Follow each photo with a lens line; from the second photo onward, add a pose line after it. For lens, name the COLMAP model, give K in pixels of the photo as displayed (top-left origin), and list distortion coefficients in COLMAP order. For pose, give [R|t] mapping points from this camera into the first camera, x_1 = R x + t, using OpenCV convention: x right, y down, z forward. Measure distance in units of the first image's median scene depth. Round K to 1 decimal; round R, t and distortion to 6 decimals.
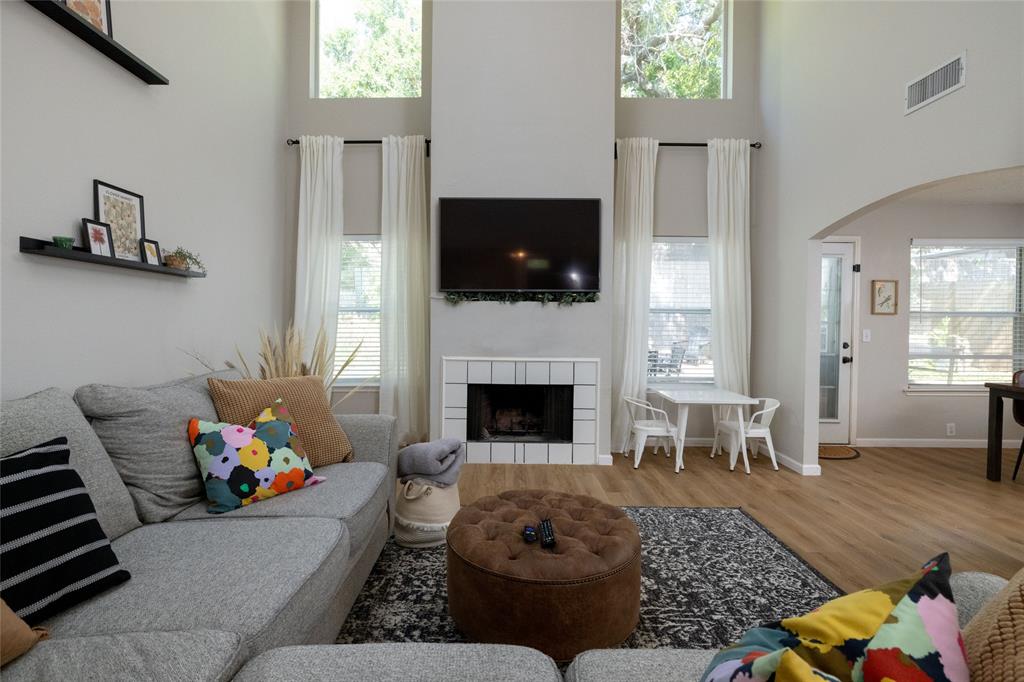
lens RADIAL K [[489.3, 0, 507.7], [0, 489.3, 328.6], [0, 0, 1]] dist [-0.002923, 0.000648]
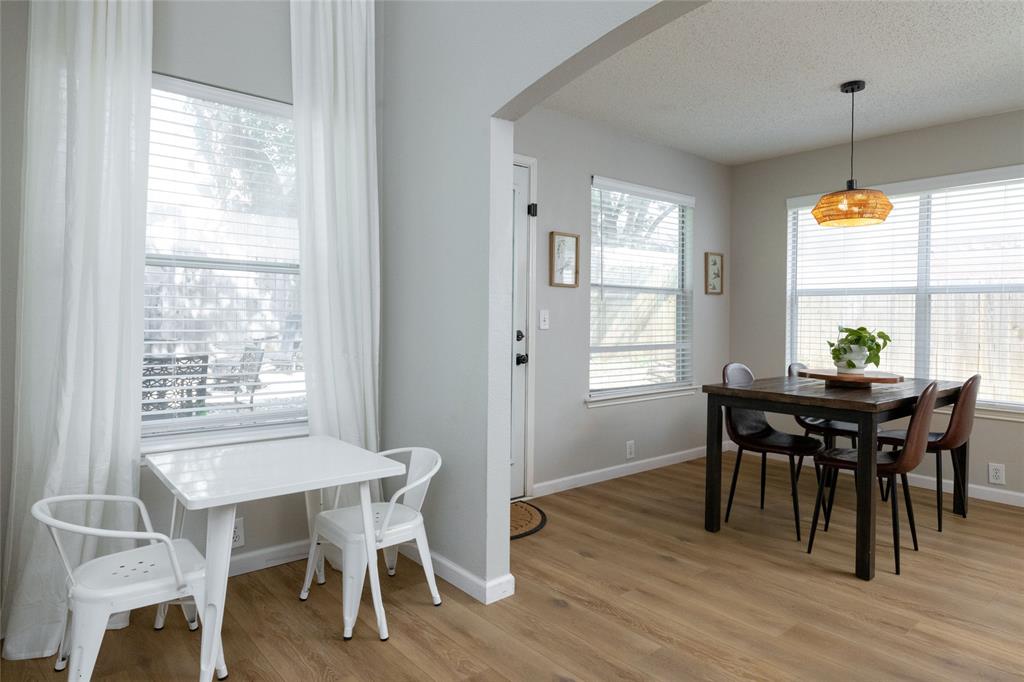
lens RADIAL K [[614.1, 0, 509.3], [0, 614.1, 327.2], [0, 0, 1]] dist [0.004401, 0.001379]
pose [[0.763580, -0.011921, 0.645603, 0.220810], [0.005966, 0.999917, 0.011408, 0.017706], [-0.645686, -0.004860, 0.763588, 0.496410]]
